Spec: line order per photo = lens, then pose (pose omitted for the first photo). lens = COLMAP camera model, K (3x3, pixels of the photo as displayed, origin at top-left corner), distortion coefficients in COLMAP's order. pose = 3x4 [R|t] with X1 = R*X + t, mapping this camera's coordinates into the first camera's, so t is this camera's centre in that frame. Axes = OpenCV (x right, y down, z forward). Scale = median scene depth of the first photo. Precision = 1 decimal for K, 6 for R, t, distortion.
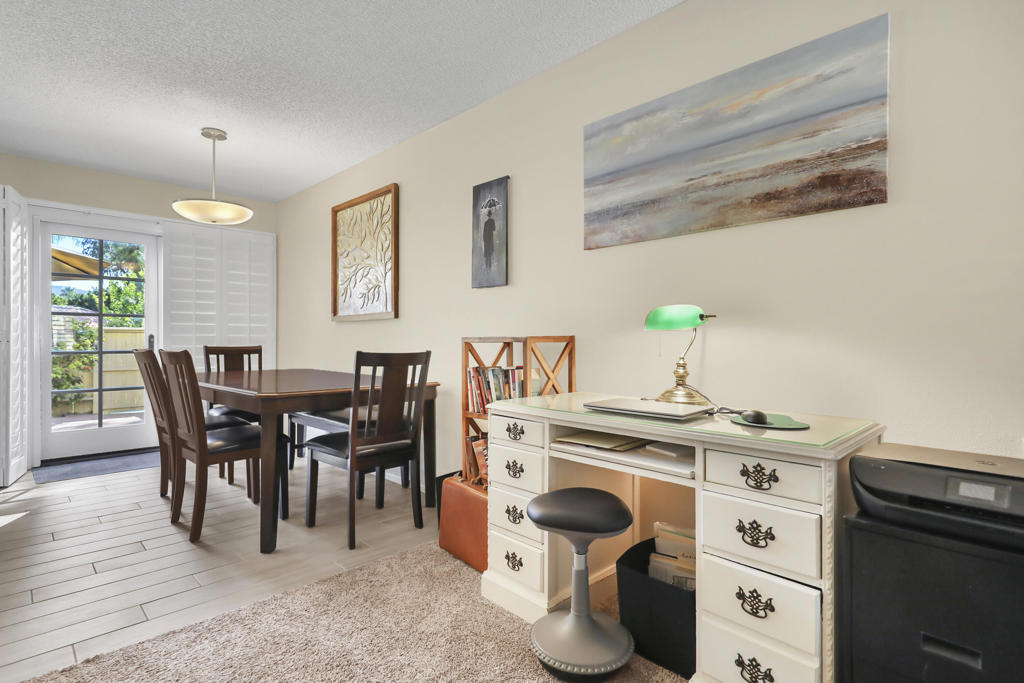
lens RADIAL K [[520.1, 0, 514.2], [0, 520.1, 342.2], [0, 0, 1]] dist [-0.000833, -0.000172]
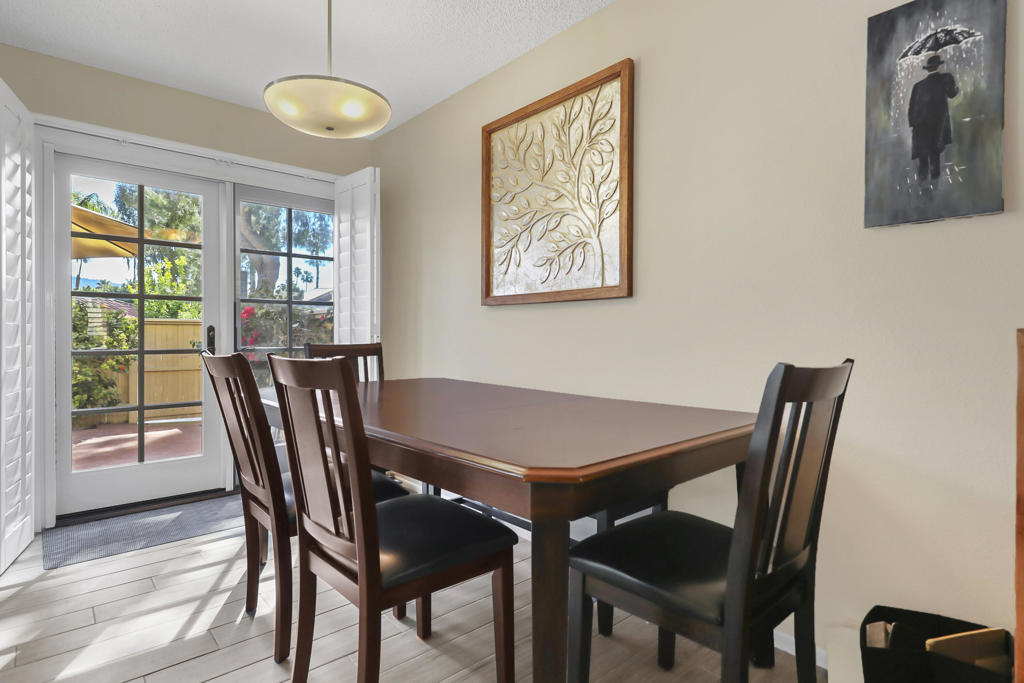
lens RADIAL K [[539.3, 0, 497.0], [0, 539.3, 343.5], [0, 0, 1]] dist [0.008690, -0.000392]
pose [[0.996678, 0.002872, -0.081391, -0.295242], [-0.001884, 0.999924, 0.012211, -0.000933], [0.081419, -0.012017, 0.996607, 0.357940]]
